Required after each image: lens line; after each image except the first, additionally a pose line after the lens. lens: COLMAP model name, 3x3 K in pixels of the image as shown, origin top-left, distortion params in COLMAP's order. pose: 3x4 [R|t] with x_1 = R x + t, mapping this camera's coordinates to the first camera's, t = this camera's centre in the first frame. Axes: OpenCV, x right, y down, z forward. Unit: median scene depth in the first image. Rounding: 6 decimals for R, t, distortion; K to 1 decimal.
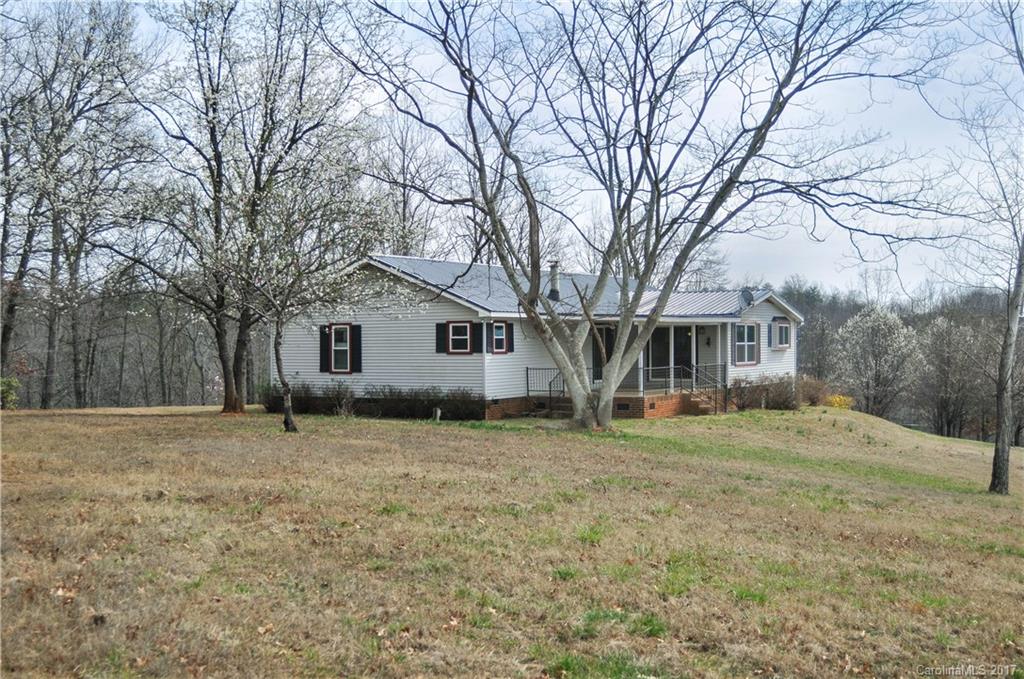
lens RADIAL K [[1245.2, 0, 512.4], [0, 1245.2, 341.9], [0, 0, 1]] dist [-0.018786, 0.000000]
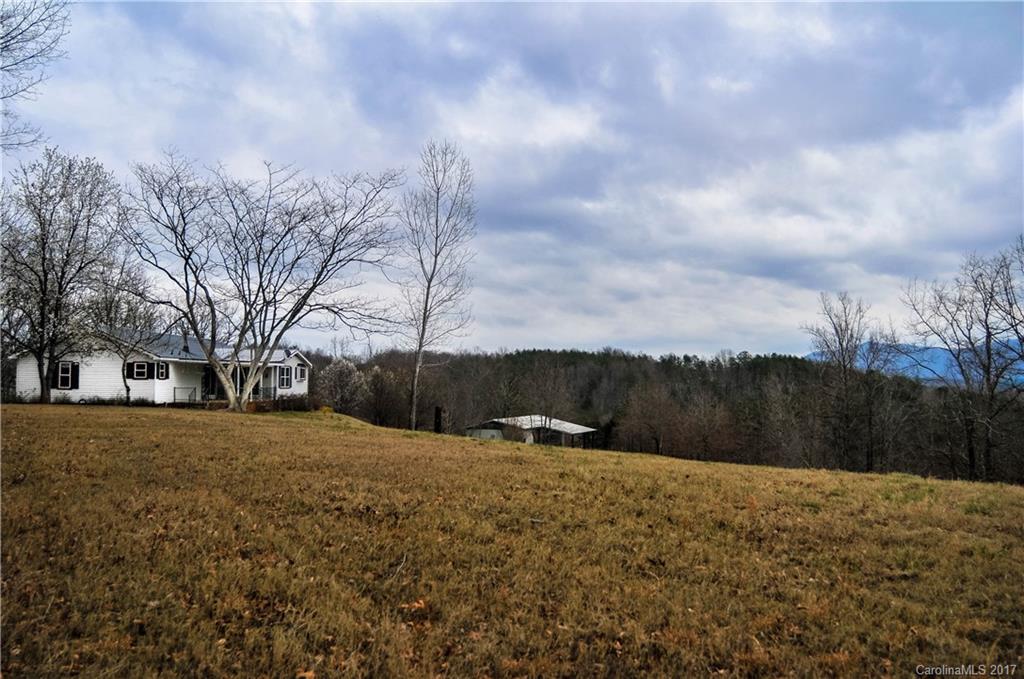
lens RADIAL K [[838.6, 0, 511.0], [0, 838.6, 340.4], [0, 0, 1]] dist [-0.019332, -0.005434]
pose [[0.876675, 0.036267, 0.479715, -0.152494], [-0.012626, 0.998545, -0.052418, 0.009839], [-0.480918, 0.039897, 0.875857, -0.359519]]
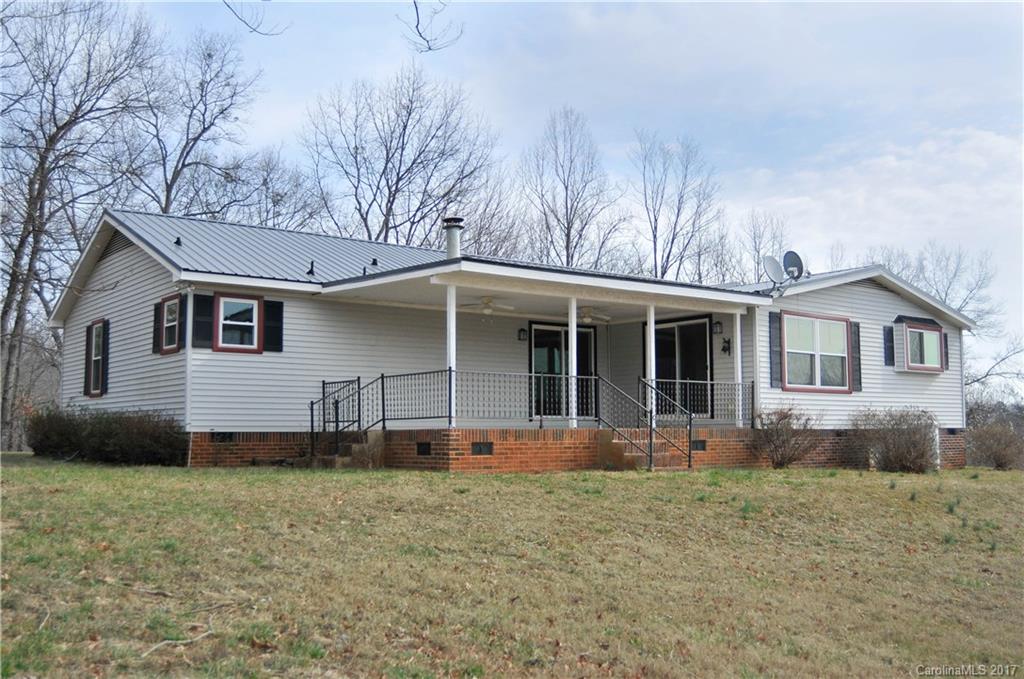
lens RADIAL K [[984.7, 0, 511.7], [0, 984.7, 340.4], [0, 0, 1]] dist [0.015853, 0.000000]
pose [[0.929142, -0.029986, -0.368505, 0.263414], [-0.002973, 0.996067, -0.088548, 0.042339], [0.369711, 0.083369, 0.925399, 0.617198]]
